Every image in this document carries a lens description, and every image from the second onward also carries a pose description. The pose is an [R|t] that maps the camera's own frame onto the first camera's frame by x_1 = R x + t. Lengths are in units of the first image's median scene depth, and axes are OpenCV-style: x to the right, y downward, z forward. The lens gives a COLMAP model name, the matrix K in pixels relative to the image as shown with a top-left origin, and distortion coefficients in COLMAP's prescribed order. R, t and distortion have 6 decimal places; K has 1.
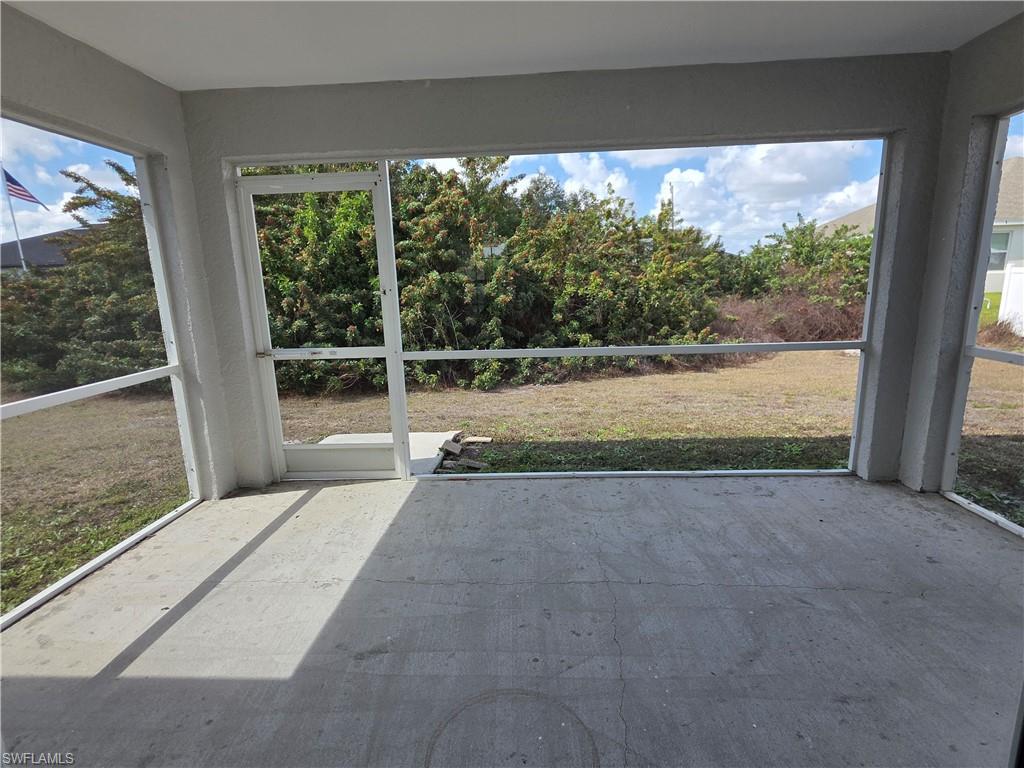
lens RADIAL K [[485.2, 0, 519.9], [0, 485.2, 379.6], [0, 0, 1]] dist [-0.004681, -0.000151]
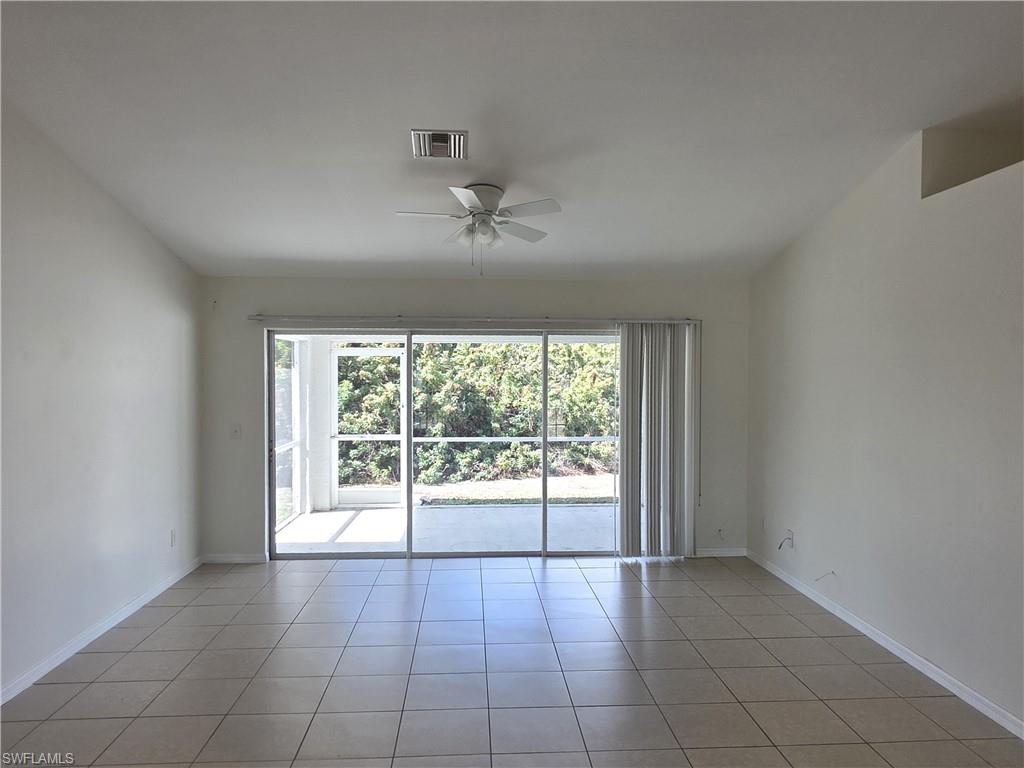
lens RADIAL K [[701.2, 0, 517.0], [0, 701.2, 378.0], [0, 0, 1]] dist [0.005084, -0.001053]
pose [[0.993682, 0.034290, 0.106869, -0.050573], [-0.012893, 0.980757, -0.194805, 0.097184], [-0.111492, 0.192197, 0.975003, -0.714042]]
